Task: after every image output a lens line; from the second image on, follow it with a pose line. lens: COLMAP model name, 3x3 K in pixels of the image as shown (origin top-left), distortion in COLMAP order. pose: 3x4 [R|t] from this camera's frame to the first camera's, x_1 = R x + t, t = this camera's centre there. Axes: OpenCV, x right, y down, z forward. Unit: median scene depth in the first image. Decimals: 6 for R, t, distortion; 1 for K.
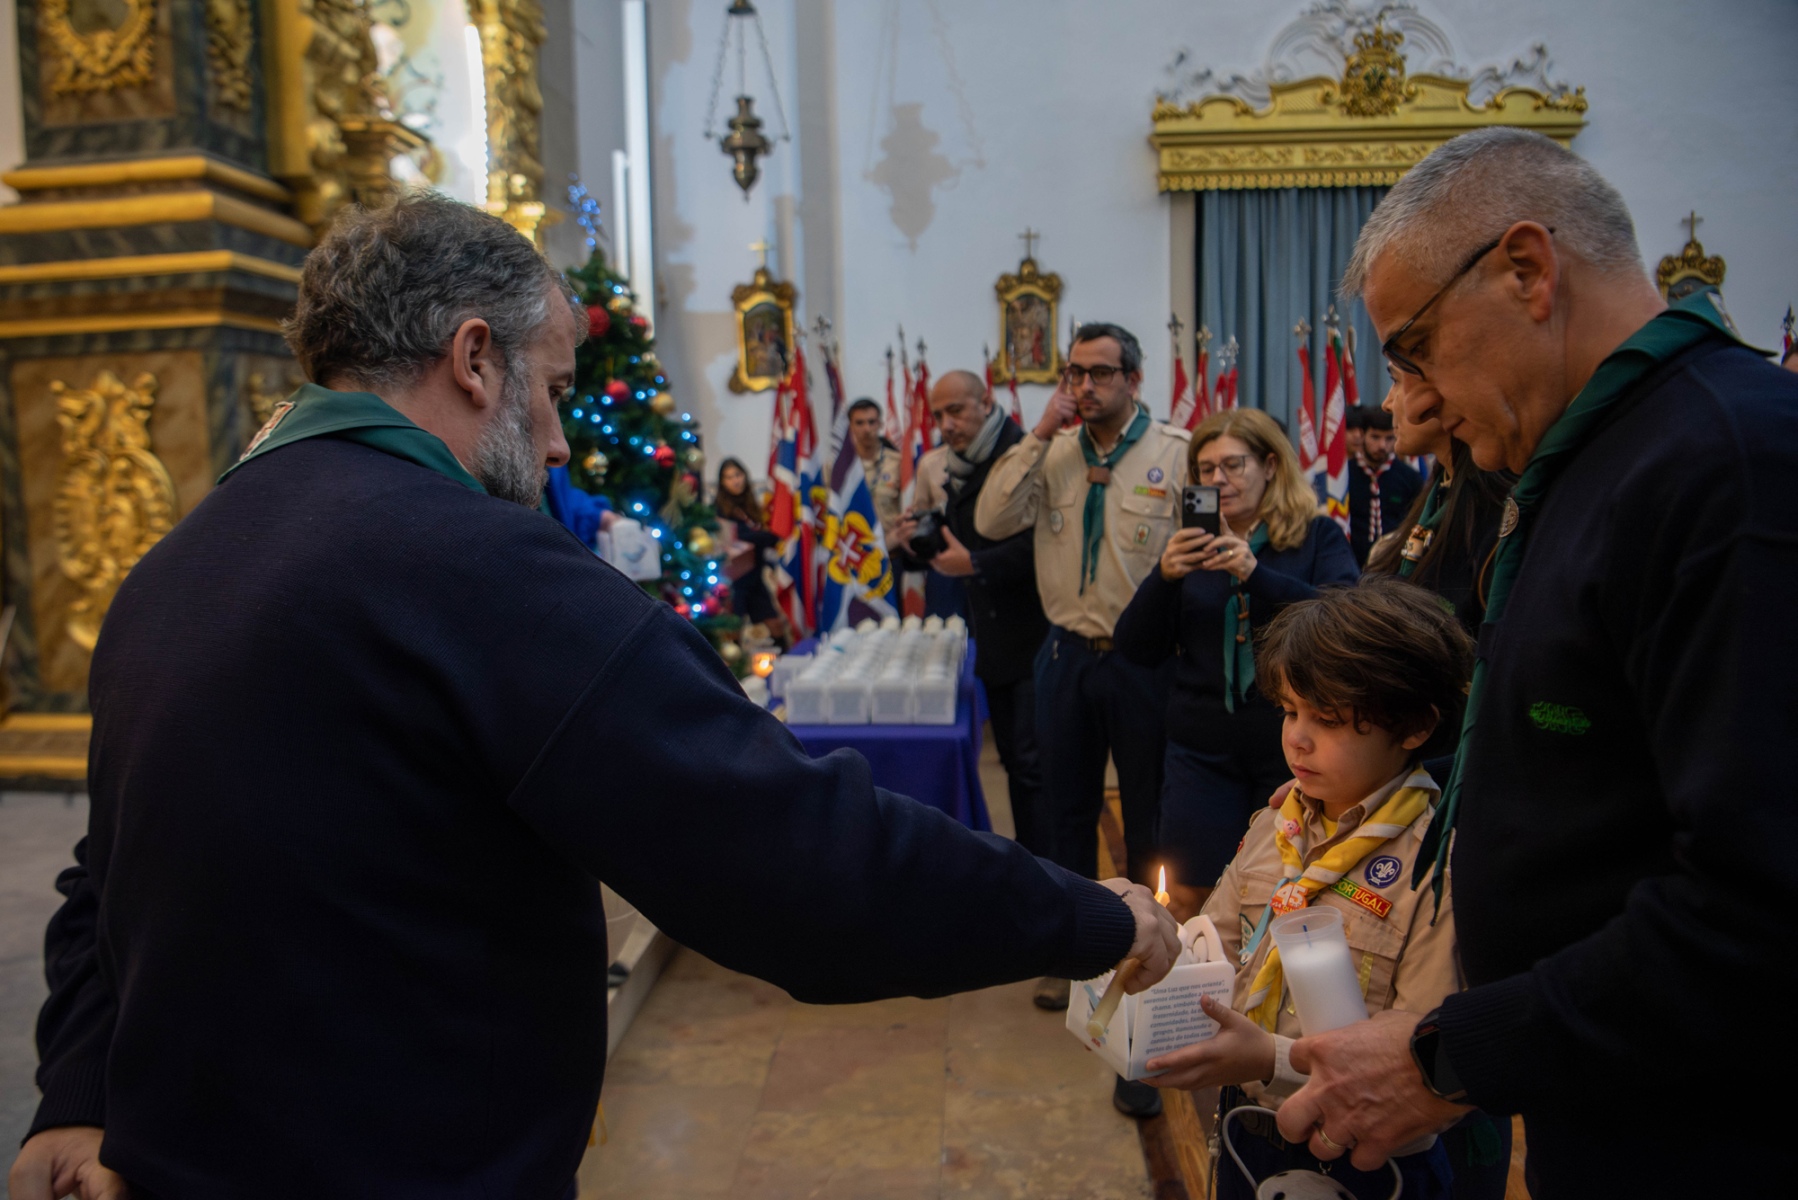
lens RADIAL K [[1226.2, 0, 867.8], [0, 1226.2, 598.5], [0, 0, 1]] dist [-0.074273, 0.014873]
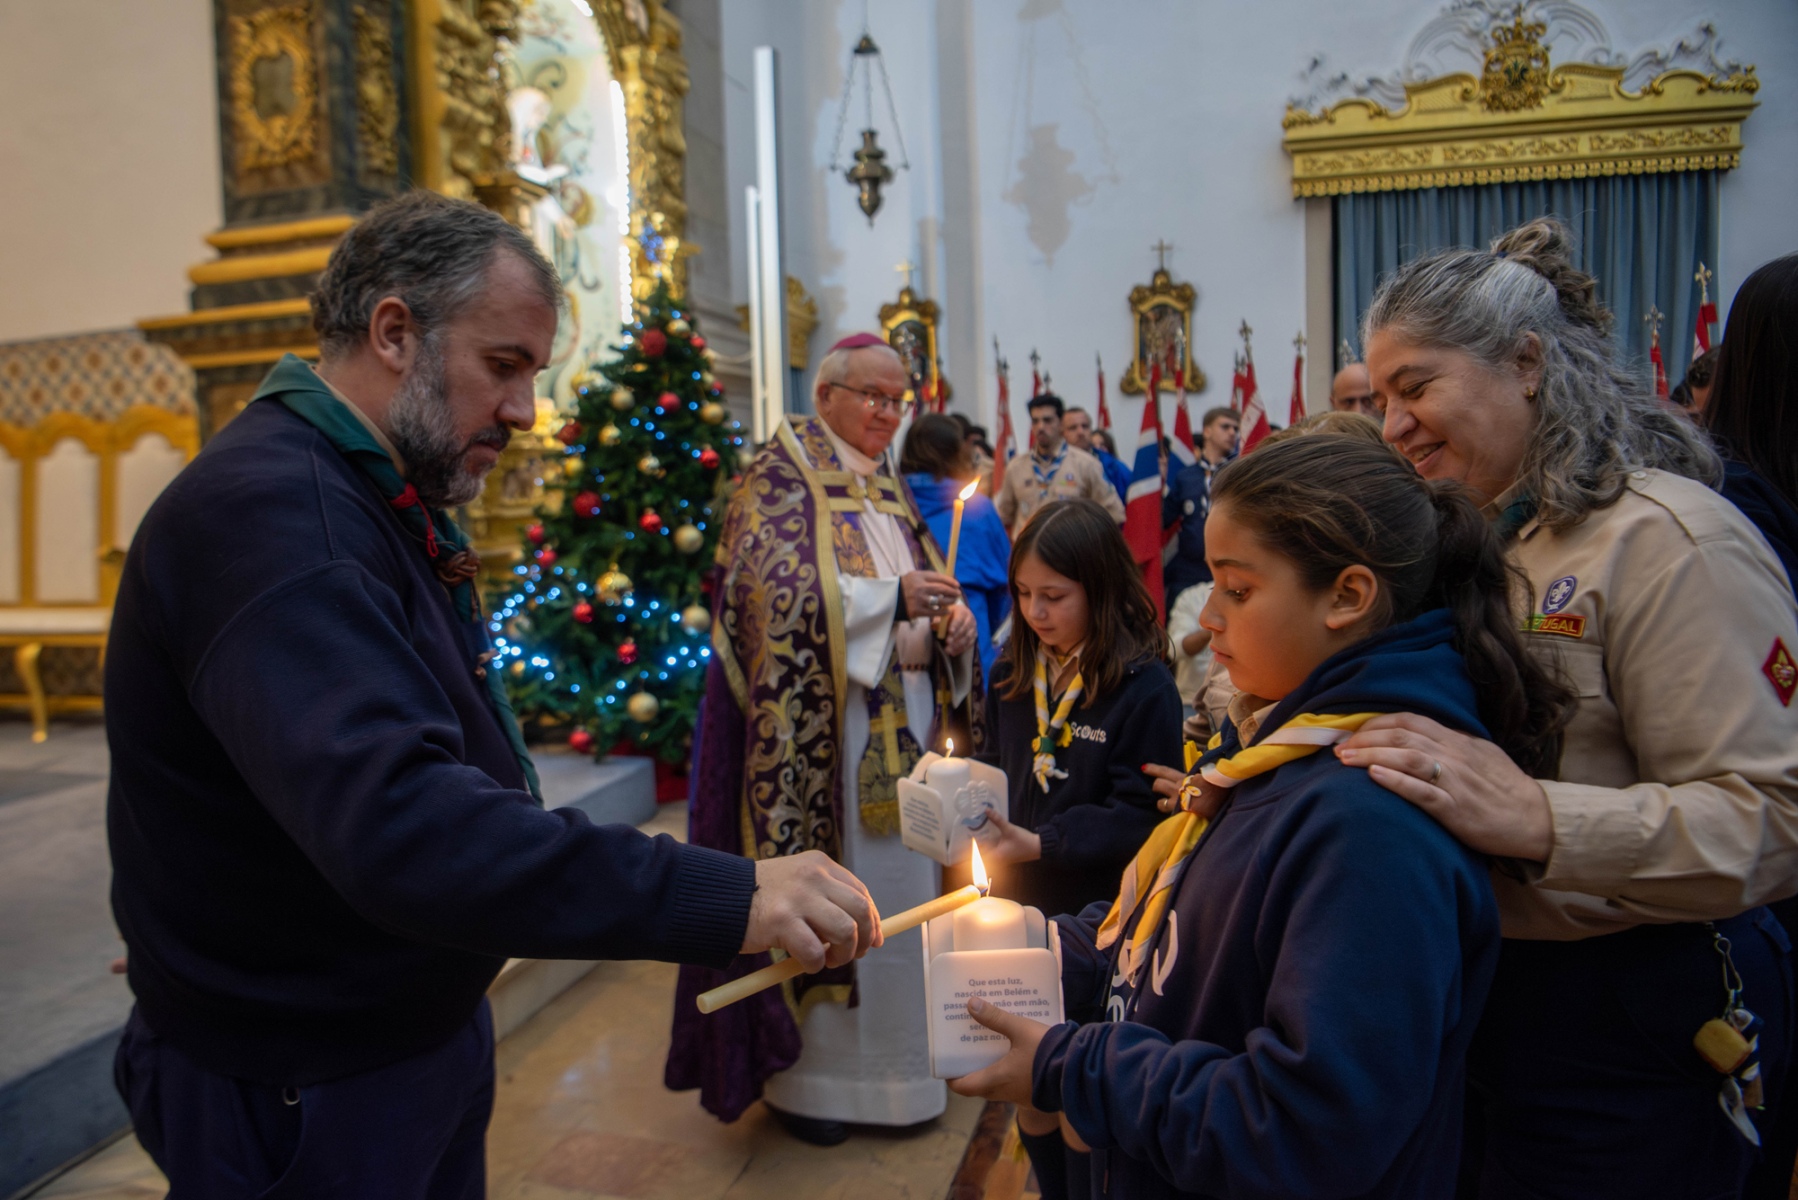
lens RADIAL K [[1226.2, 0, 867.8], [0, 1226.2, 598.5], [0, 0, 1]] dist [-0.074273, 0.014873]
pose [[0.978646, 0.013731, -0.205092, 0.110658], [-0.016472, 0.999796, -0.011663, 0.012889], [0.204890, 0.014792, 0.978673, -0.044711]]
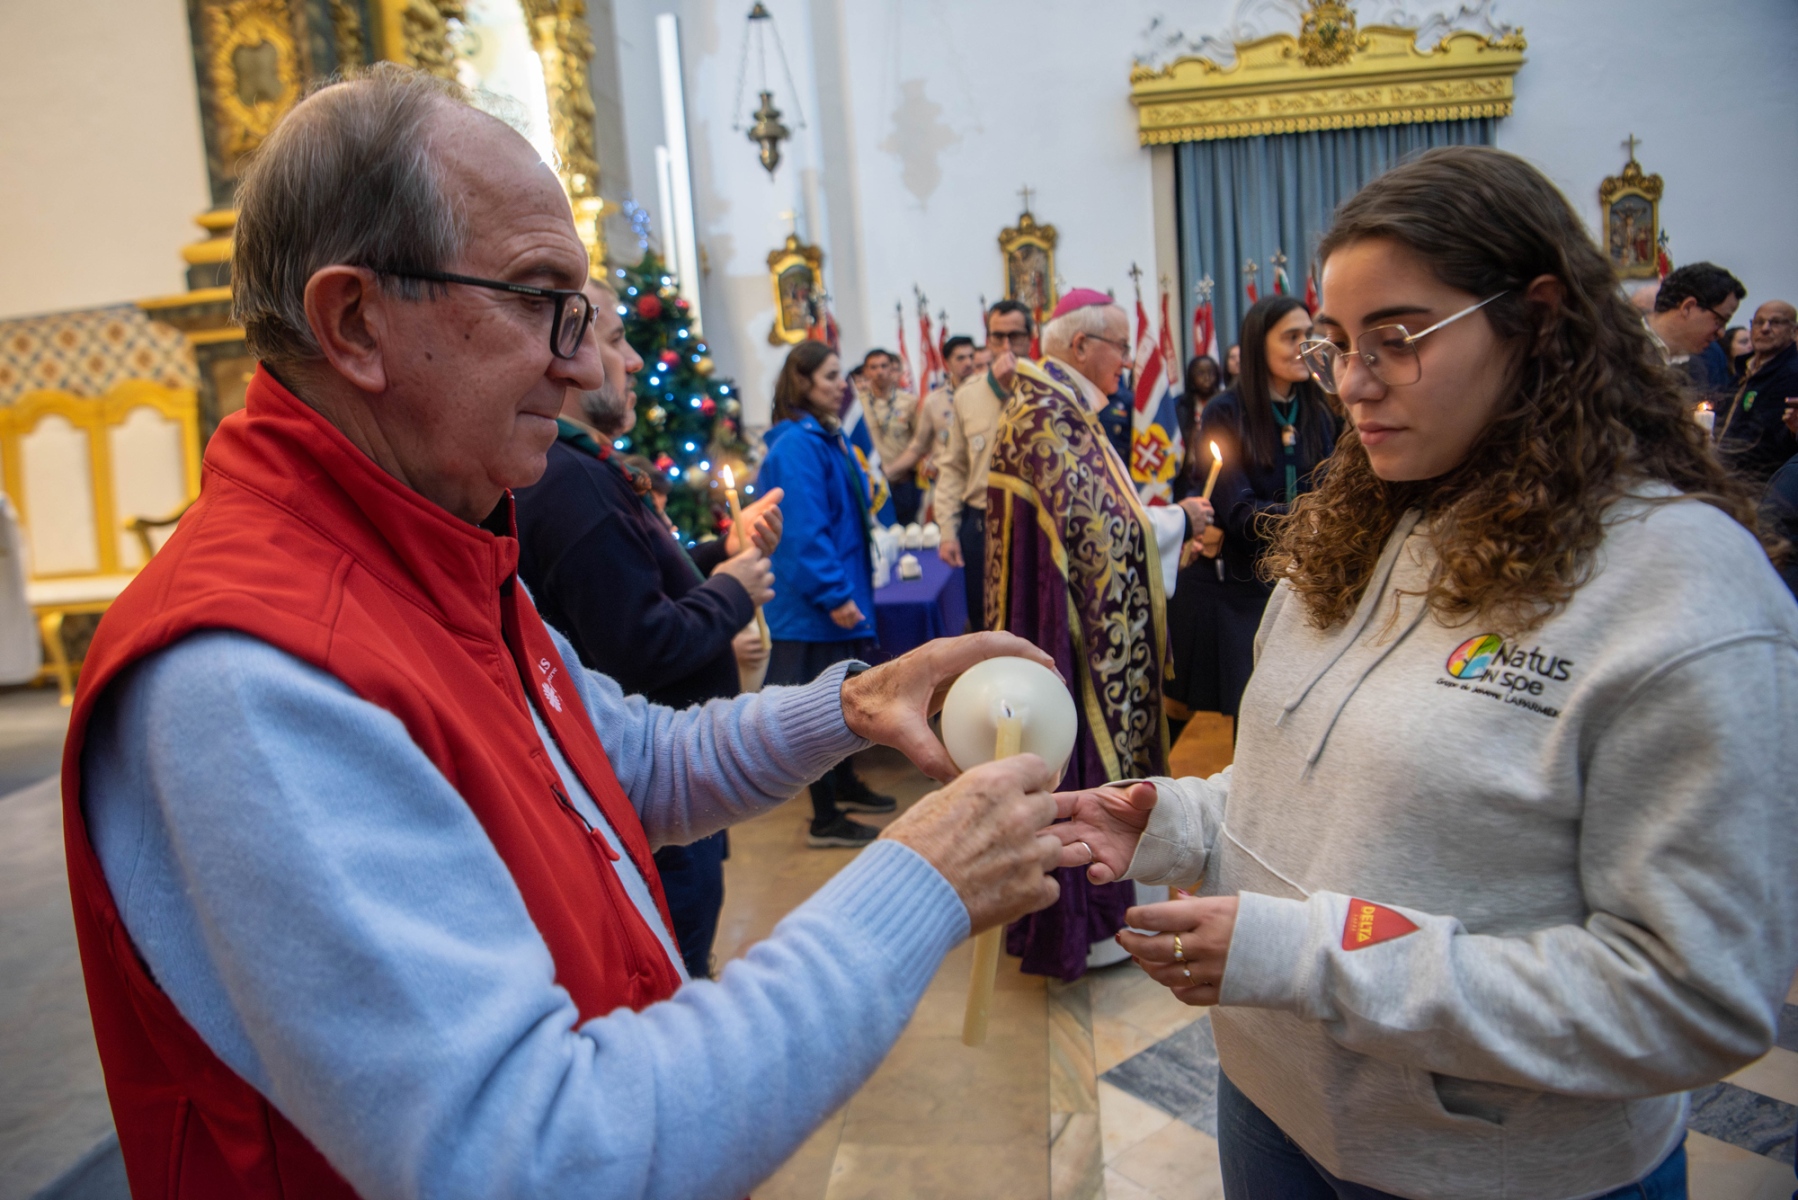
lens RADIAL K [[1232.6, 0, 864.8], [0, 1232.6, 597.9], [0, 0, 1]] dist [-0.074197, 0.015911]
pose [[0.997425, -0.042256, -0.057944, 0.035744], [0.045074, 0.997819, 0.048220, 0.016503], [0.055780, -0.050707, 0.997155, -0.164275]]
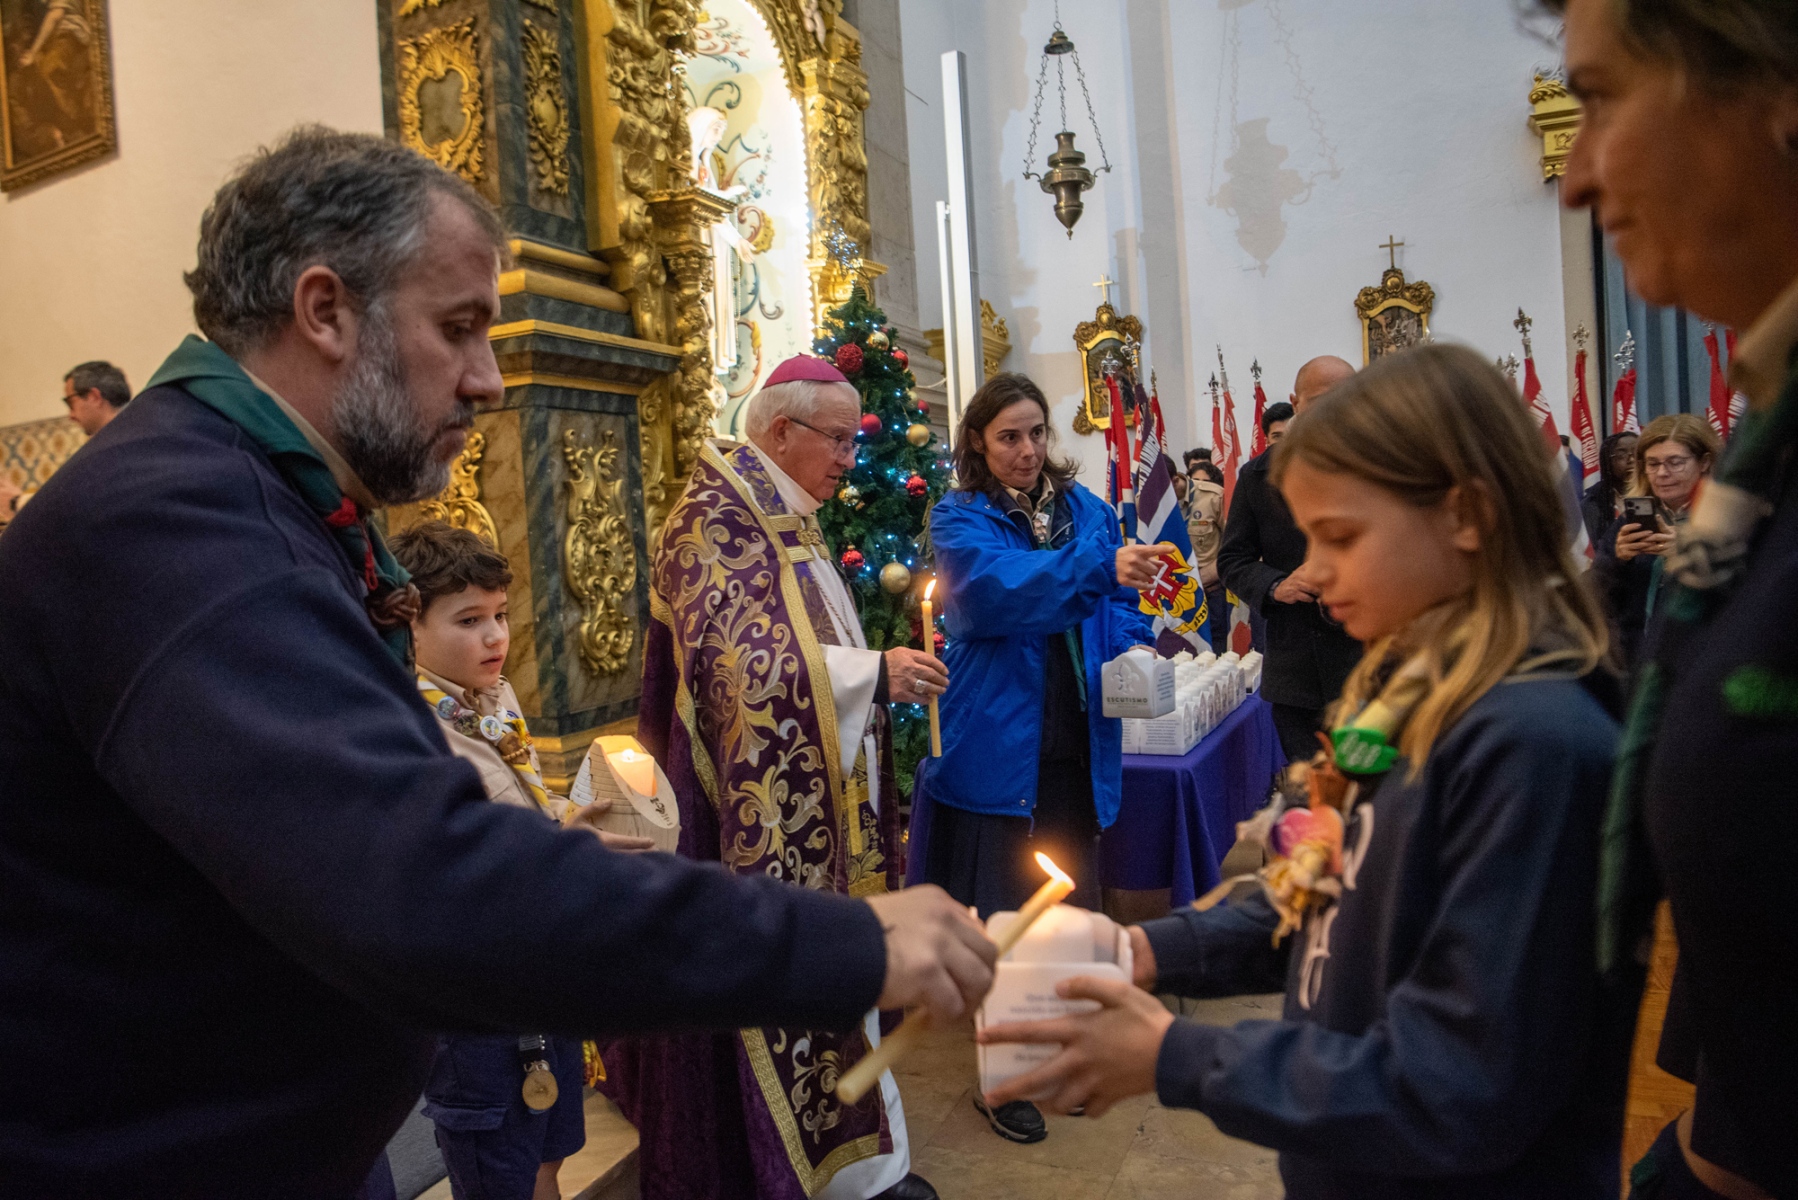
lens RADIAL K [[1232.6, 0, 864.8], [0, 1232.6, 597.9], [0, 0, 1]] dist [-0.074197, 0.015911]
pose [[0.939325, -0.015128, -0.342694, 0.071689], [-0.001061, 0.998894, -0.047005, 0.012059], [0.343026, 0.044516, 0.938271, 0.021373]]
